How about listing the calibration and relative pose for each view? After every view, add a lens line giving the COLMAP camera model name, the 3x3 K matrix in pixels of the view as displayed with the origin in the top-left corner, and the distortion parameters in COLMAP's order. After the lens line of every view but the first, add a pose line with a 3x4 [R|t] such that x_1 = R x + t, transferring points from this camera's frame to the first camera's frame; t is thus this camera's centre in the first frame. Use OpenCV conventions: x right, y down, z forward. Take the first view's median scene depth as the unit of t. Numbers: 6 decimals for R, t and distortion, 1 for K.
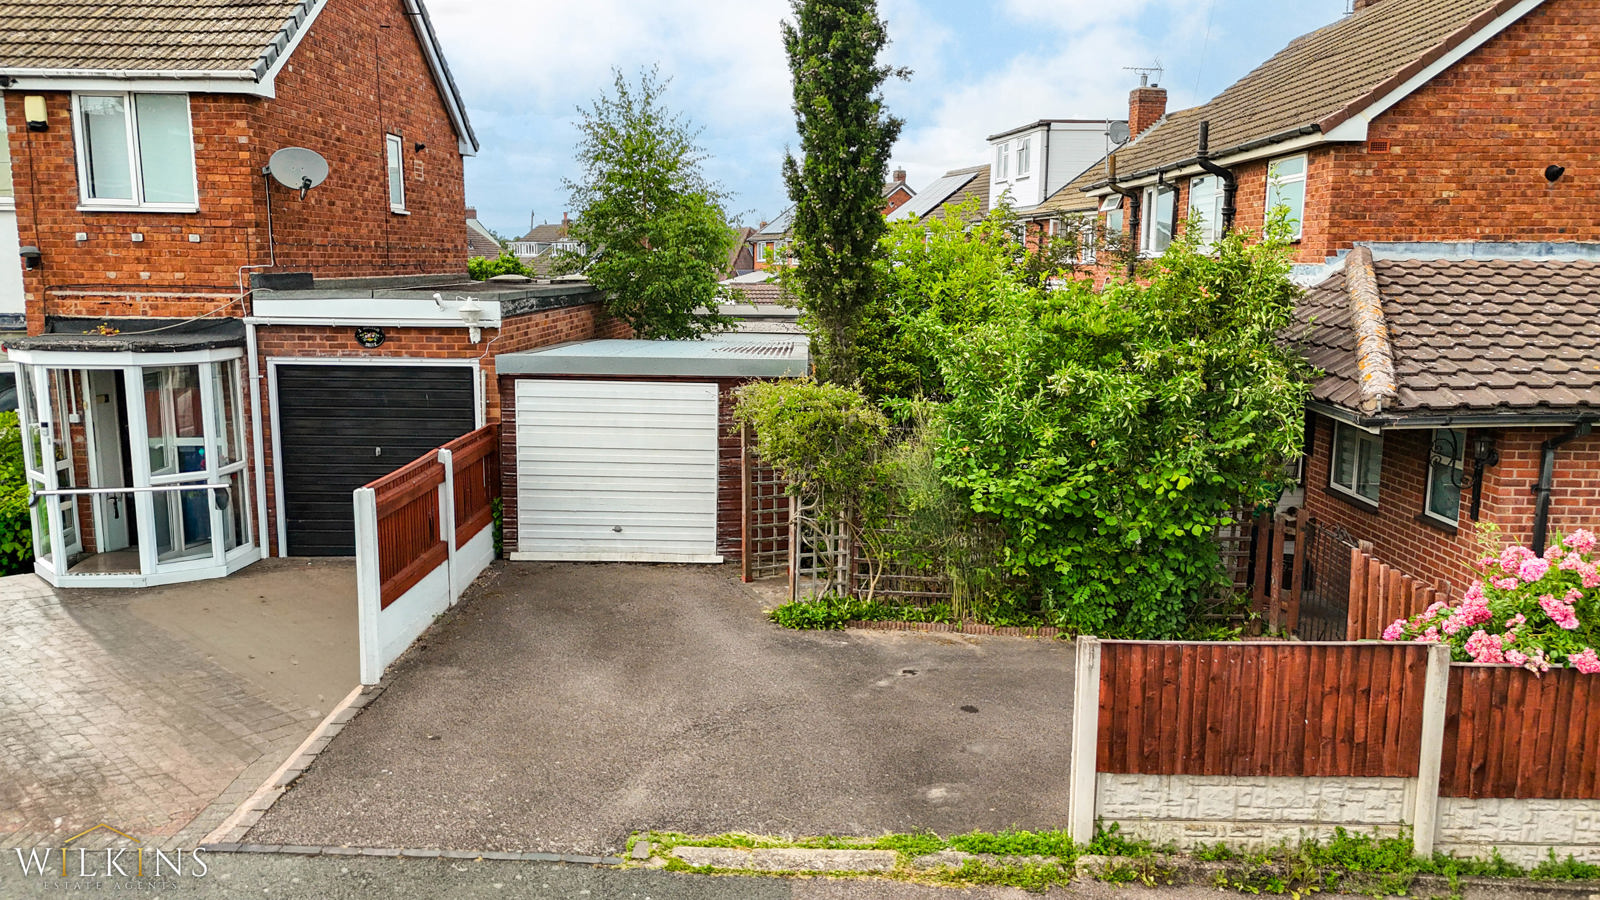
lens RADIAL K [[1237.7, 0, 874.7], [0, 1237.7, 451.1], [0, 0, 1]] dist [0.069861, -0.060155]
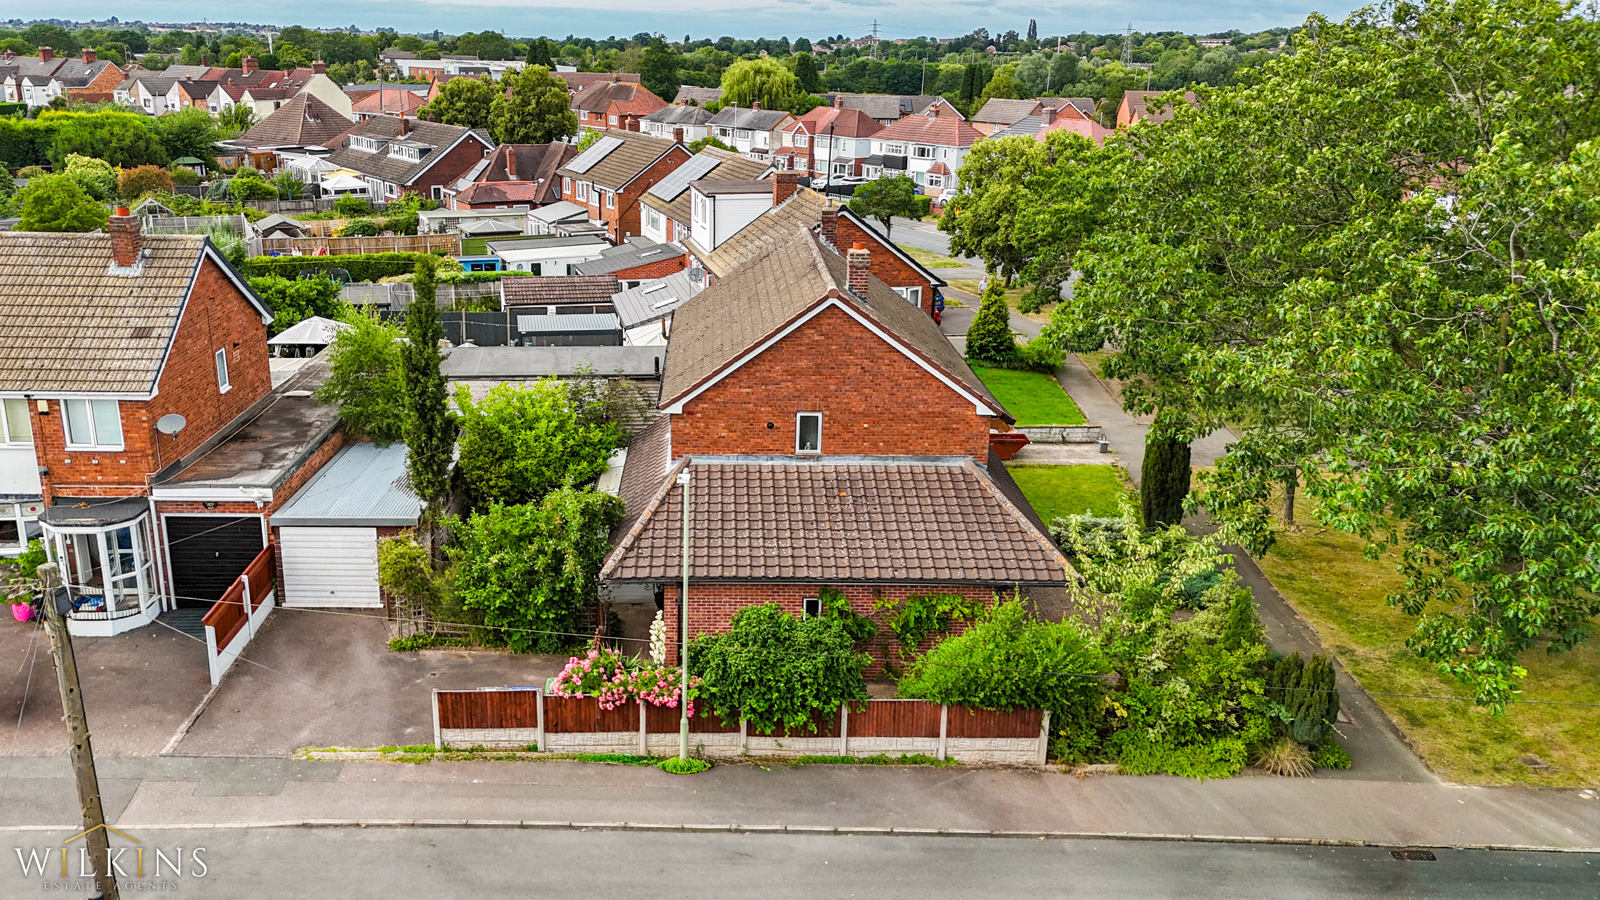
lens RADIAL K [[1182.2, 0, 800.0], [0, 1182.2, 450.0], [0, 0, 1]] dist [0.034546, -0.005229]
pose [[0.998212, 0.000095, 0.059778, 0.487126], [-0.007477, 0.992343, 0.123283, -0.450204], [-0.059309, -0.123509, 0.990569, -1.078920]]
